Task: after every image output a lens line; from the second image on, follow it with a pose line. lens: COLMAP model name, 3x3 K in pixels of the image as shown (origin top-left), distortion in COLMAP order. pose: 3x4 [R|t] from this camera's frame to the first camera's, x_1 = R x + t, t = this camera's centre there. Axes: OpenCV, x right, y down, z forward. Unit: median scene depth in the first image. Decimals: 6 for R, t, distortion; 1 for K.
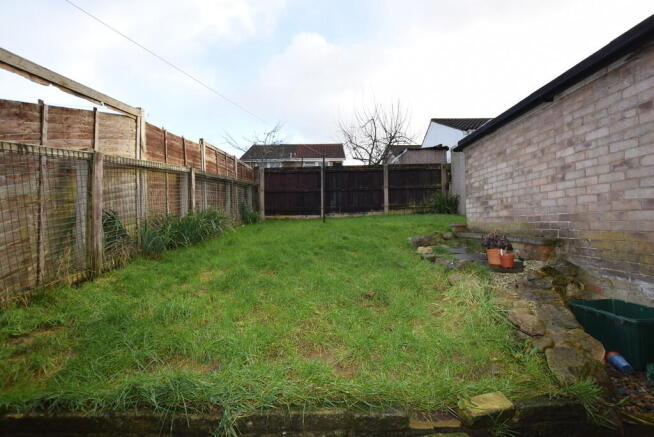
lens RADIAL K [[286.8, 0, 328.3], [0, 286.8, 218.6], [0, 0, 1]] dist [-0.028346, 0.000049]
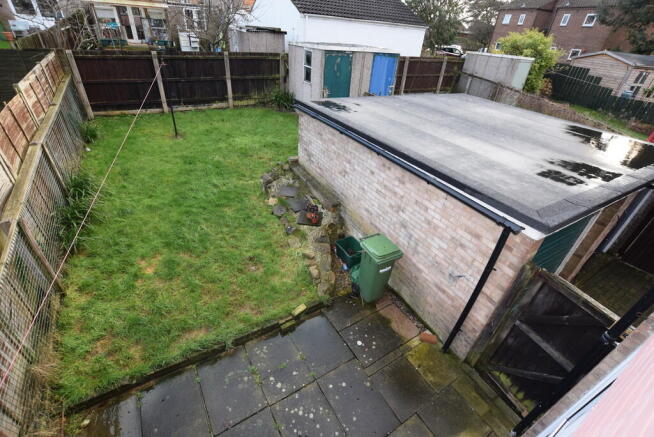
lens RADIAL K [[286.8, 0, 326.3], [0, 286.8, 218.1], [0, 0, 1]] dist [-0.028346, 0.000049]
pose [[0.863615, -0.216495, 0.455300, -0.067260], [-0.085847, 0.826763, 0.555961, -0.298598], [-0.496789, -0.519223, 0.695420, -0.135976]]
